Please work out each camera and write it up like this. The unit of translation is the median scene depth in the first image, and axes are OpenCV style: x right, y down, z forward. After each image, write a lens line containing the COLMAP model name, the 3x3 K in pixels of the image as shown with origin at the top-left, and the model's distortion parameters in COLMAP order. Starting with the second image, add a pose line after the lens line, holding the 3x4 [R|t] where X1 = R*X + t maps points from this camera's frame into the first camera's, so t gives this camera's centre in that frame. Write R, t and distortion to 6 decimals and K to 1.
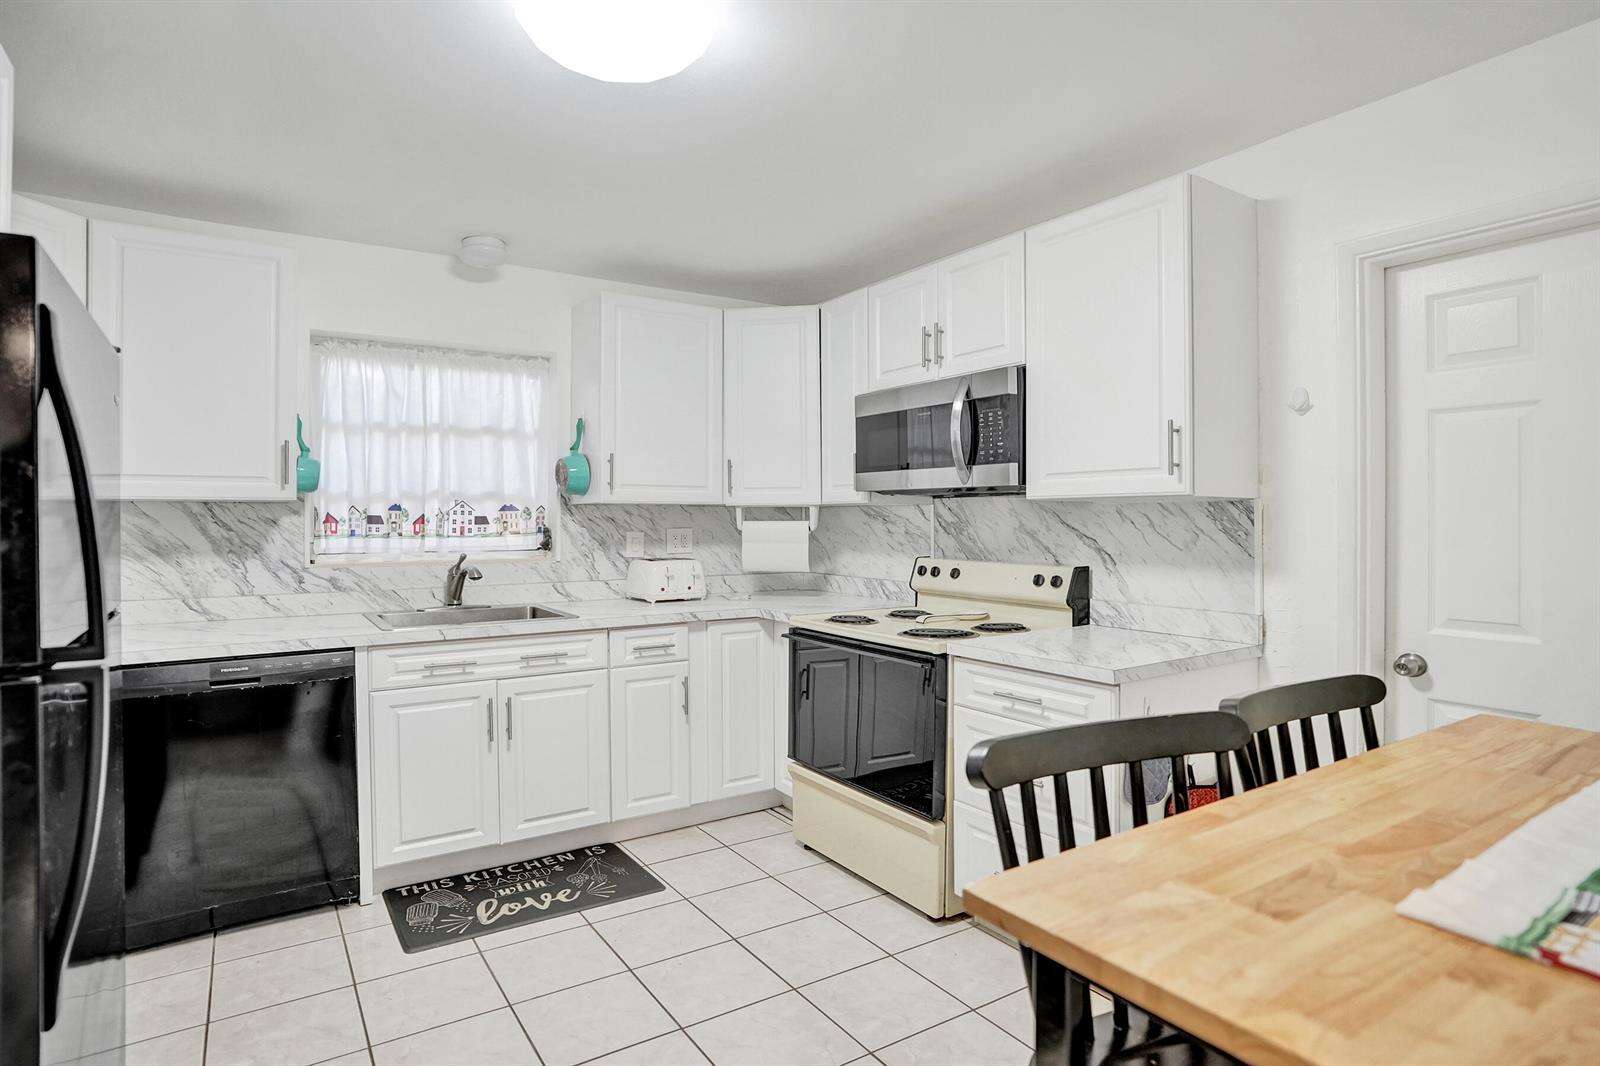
lens RADIAL K [[862.3, 0, 798.8], [0, 862.3, 522.0], [0, 0, 1]] dist [-0.044109, 0.000798]
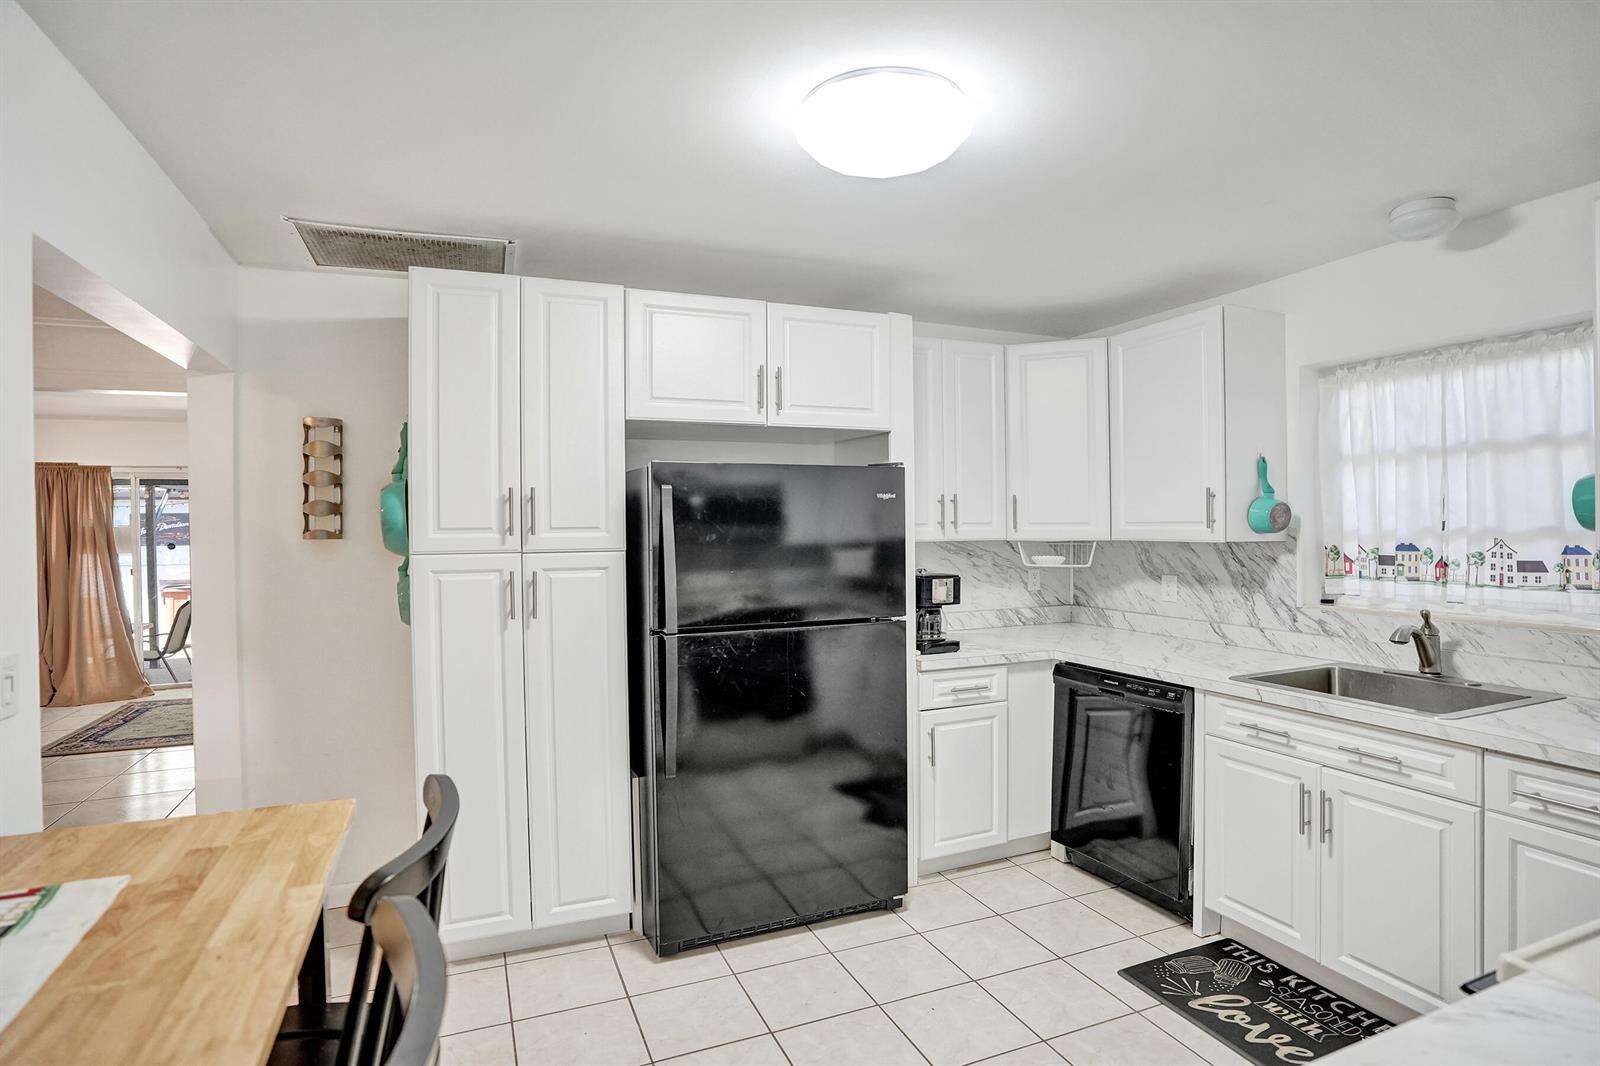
lens RADIAL K [[826.7, 0, 801.3], [0, 826.7, 539.3], [0, 0, 1]] dist [-0.054065, 0.025577]
pose [[-0.182785, 0.022281, -0.982900, 0.472281], [0.007444, 0.999746, 0.021278, -0.051183], [0.983125, -0.003427, -0.182904, 0.610570]]
